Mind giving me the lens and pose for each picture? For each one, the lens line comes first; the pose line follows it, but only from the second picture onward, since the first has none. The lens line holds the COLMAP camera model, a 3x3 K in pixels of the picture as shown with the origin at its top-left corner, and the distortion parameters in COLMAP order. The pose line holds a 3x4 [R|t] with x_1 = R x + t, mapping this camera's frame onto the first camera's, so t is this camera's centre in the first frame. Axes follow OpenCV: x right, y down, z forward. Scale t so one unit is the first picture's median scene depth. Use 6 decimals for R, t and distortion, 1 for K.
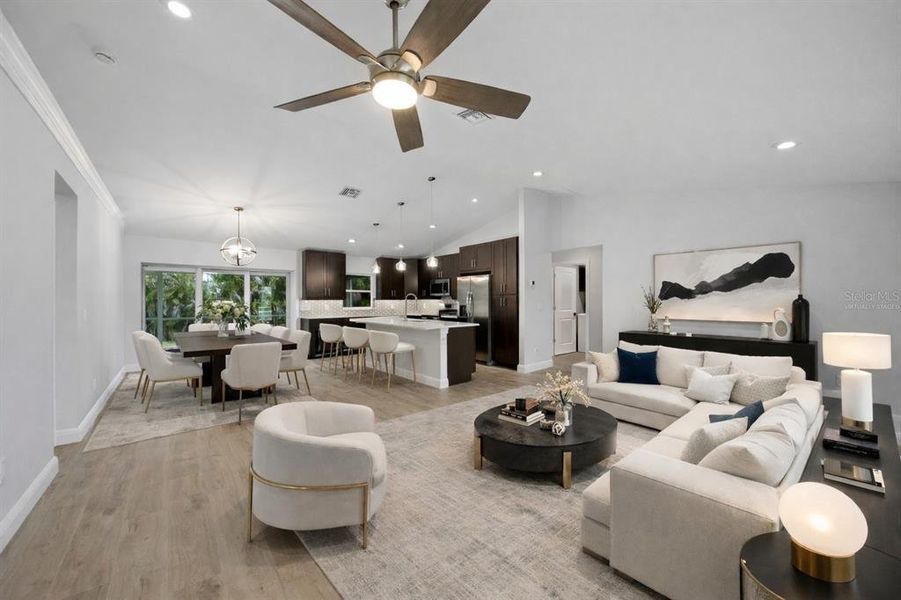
lens RADIAL K [[326.8, 0, 443.7], [0, 326.8, 298.7], [0, 0, 1]] dist [-0.002779, -0.000021]
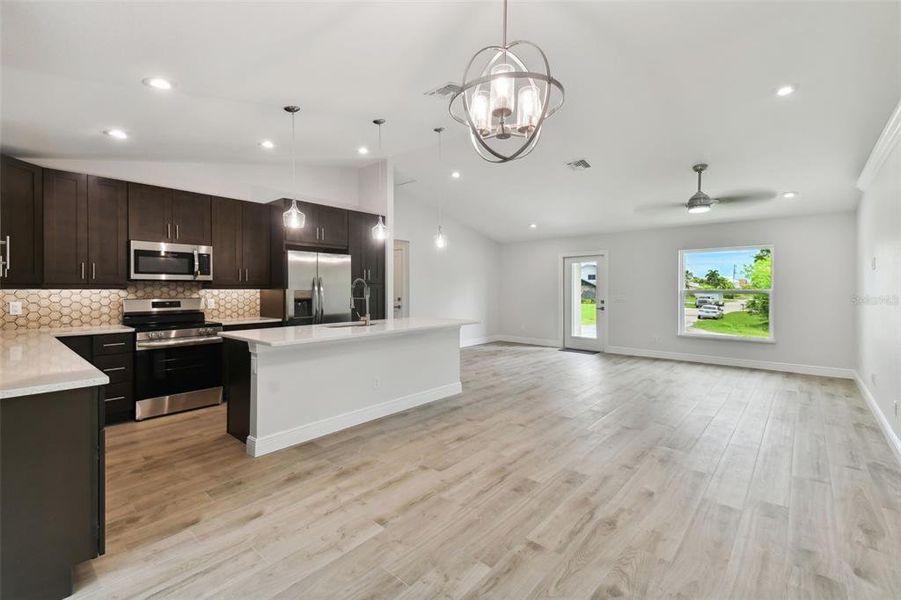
lens RADIAL K [[393.6, 0, 456.0], [0, 393.6, 290.5], [0, 0, 1]] dist [0.024420, -0.015402]
pose [[-0.173413, -0.003365, 0.984843, -0.766370], [-0.002150, 0.999993, 0.003038, 0.002682], [-0.984847, -0.001590, -0.173419, 0.911269]]
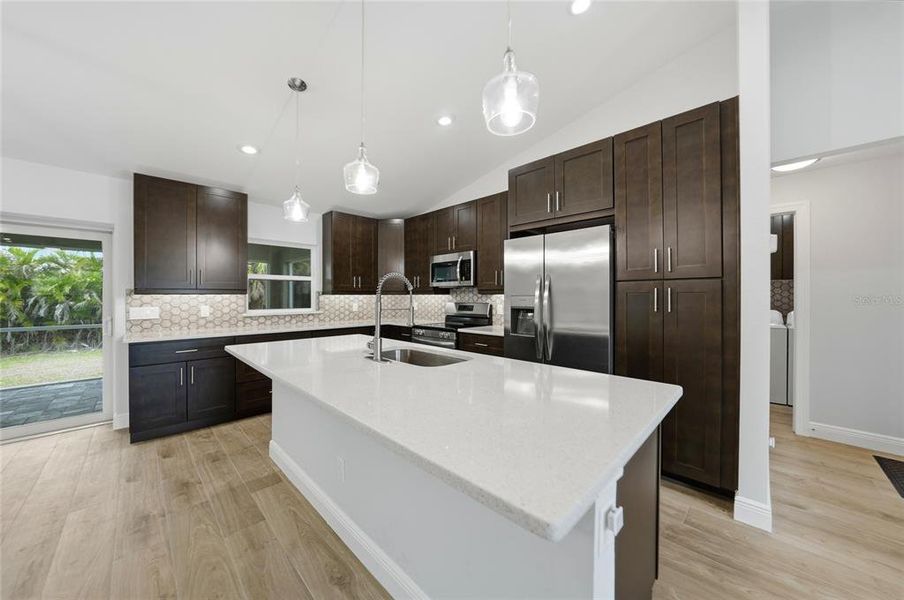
lens RADIAL K [[320.6, 0, 447.9], [0, 320.6, 298.0], [0, 0, 1]] dist [-0.015226, 0.002062]
pose [[0.995986, 0.000815, 0.089502, -0.074367], [-0.001642, 0.999957, 0.009165, 0.004636], [-0.089491, -0.009275, 0.995944, 0.655426]]
